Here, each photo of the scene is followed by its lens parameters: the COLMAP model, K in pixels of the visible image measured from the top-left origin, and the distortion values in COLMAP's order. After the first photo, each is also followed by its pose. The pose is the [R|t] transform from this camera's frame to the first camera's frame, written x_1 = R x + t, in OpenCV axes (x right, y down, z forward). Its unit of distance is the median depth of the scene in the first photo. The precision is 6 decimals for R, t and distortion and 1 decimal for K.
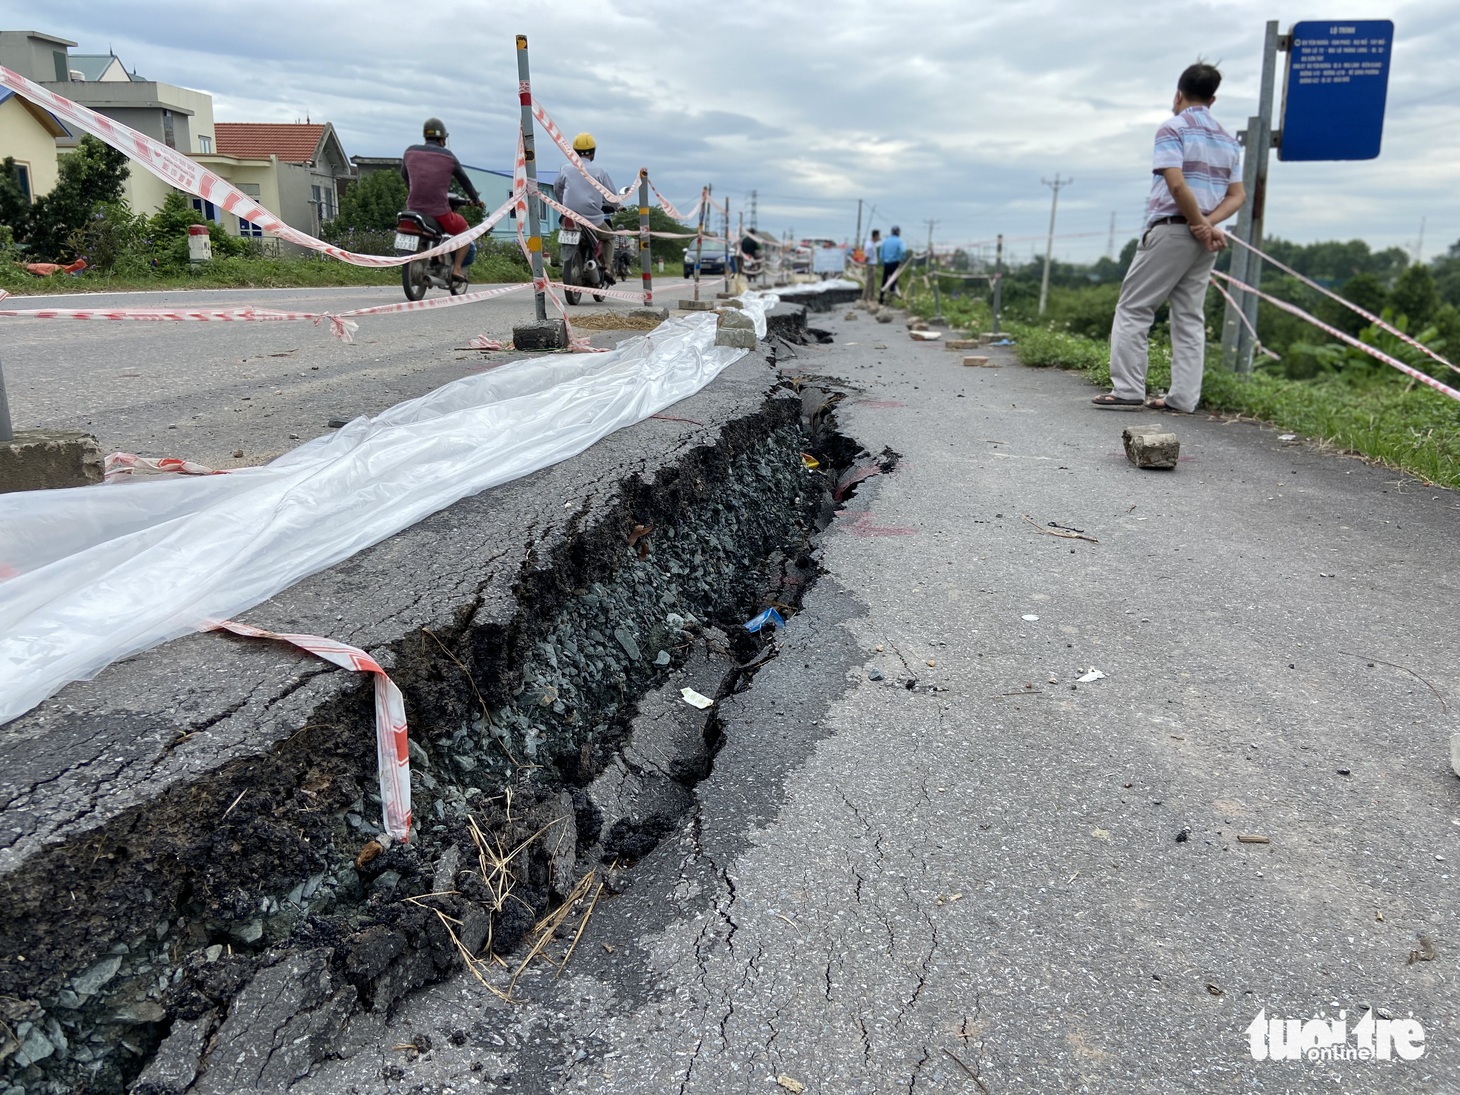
lens RADIAL K [[1110.1, 0, 732.5], [0, 1110.1, 550.9], [0, 0, 1]] dist [0.025094, -0.039509]
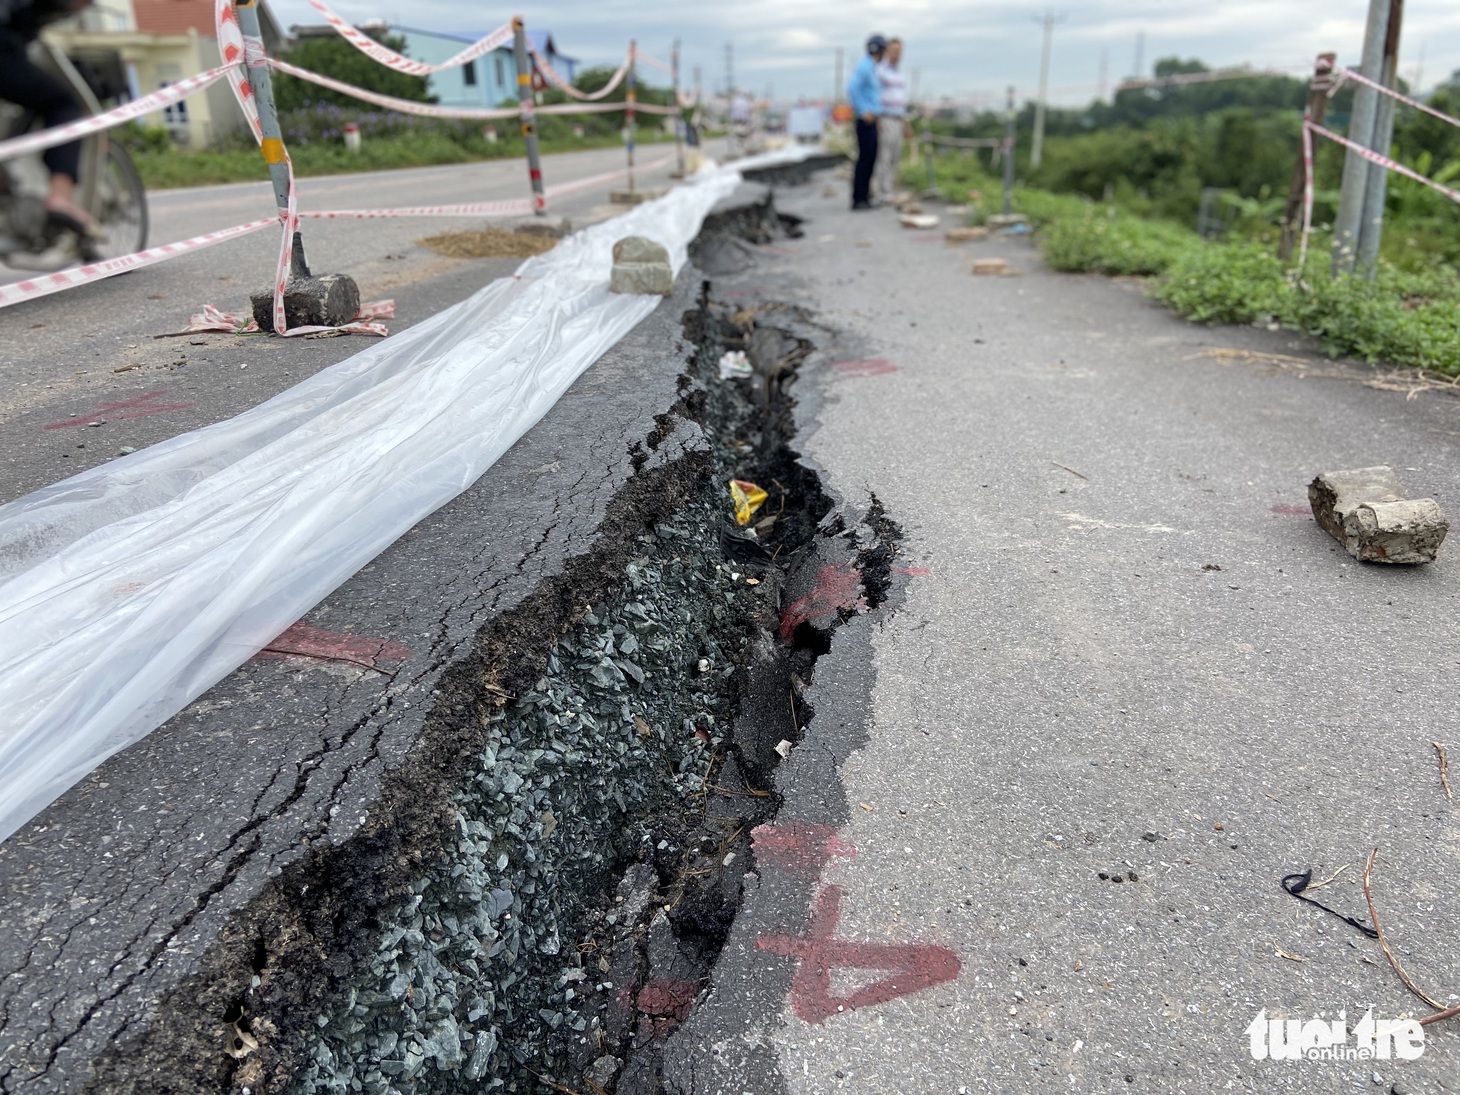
lens RADIAL K [[1110.1, 0, 726.3], [0, 1110.1, 548.8], [0, 0, 1]] dist [0.025094, -0.039509]
pose [[0.998979, -0.045115, -0.002228, 0.039253], [0.045082, 0.992761, 0.111327, -0.084685], [-0.002810, -0.111314, 0.993781, 0.267040]]
